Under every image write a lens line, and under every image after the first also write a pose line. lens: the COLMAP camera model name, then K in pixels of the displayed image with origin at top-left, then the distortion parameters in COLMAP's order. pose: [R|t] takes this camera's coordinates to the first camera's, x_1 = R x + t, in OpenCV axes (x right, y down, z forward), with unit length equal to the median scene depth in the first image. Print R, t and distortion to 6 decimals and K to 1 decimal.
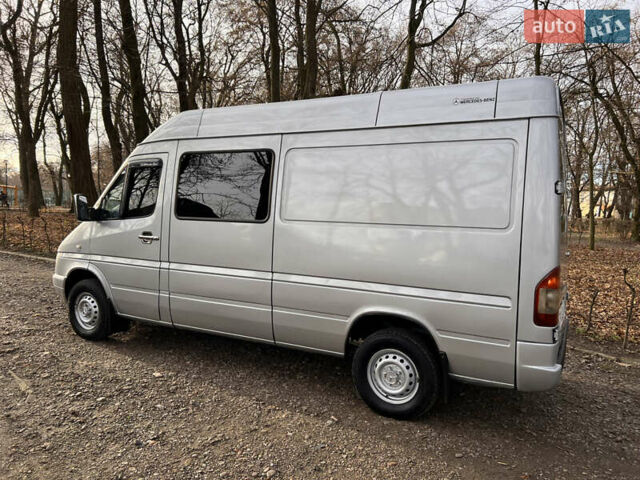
lens RADIAL K [[480.7, 0, 321.9], [0, 480.7, 242.9], [0, 0, 1]] dist [0.057767, -0.068345]
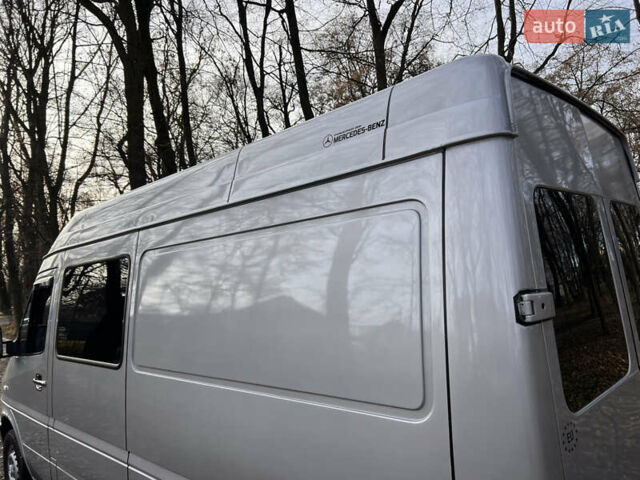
lens RADIAL K [[480.7, 0, 321.9], [0, 480.7, 242.9], [0, 0, 1]] dist [0.057767, -0.068345]
pose [[0.956304, -0.116352, -0.268224, 0.334588], [0.079236, 0.986209, -0.145305, -0.092176], [0.281431, 0.117703, 0.952335, 0.439021]]
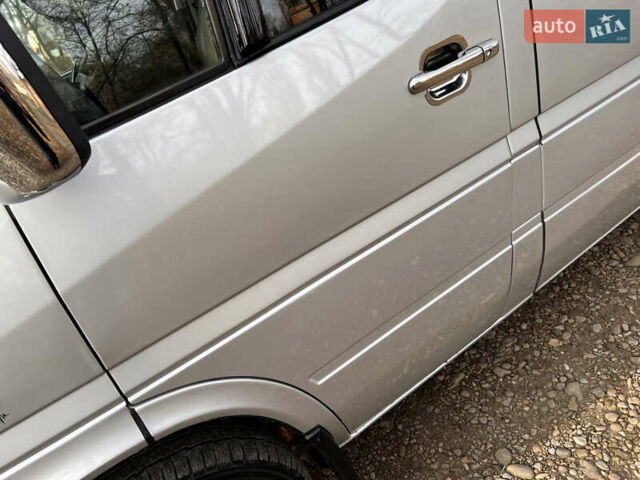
lens RADIAL K [[480.4, 0, 320.0], [0, 480.4, 240.0], [0, 0, 1]] dist [0.060772, -0.065214]
pose [[0.441677, -0.567761, 0.694671, -0.681592], [0.350616, 0.821945, 0.448859, -0.078083], [-0.825827, 0.045312, 0.562101, 1.078835]]
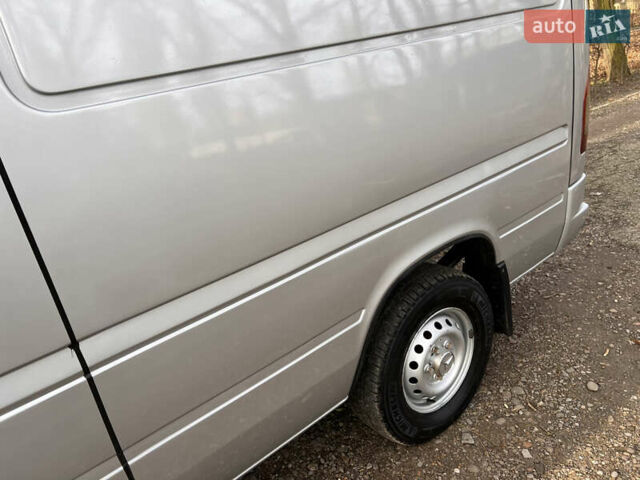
lens RADIAL K [[480.7, 0, 321.9], [0, 480.7, 242.9], [0, 0, 1]] dist [0.057767, -0.068345]
pose [[0.385026, -0.433493, 0.814763, -0.226118], [0.237095, 0.899654, 0.366617, -0.038108], [-0.891931, 0.052019, 0.449169, 0.786057]]
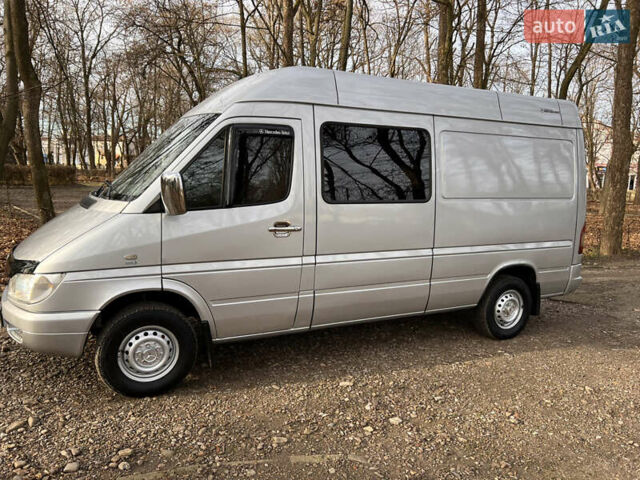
lens RADIAL K [[480.7, 0, 321.9], [0, 480.7, 242.9], [0, 0, 1]] dist [0.057767, -0.068345]
pose [[0.569107, -0.132197, 0.811567, -1.109775], [0.045348, 0.990536, 0.129549, -0.099912], [-0.821012, -0.036924, 0.569716, 0.591598]]
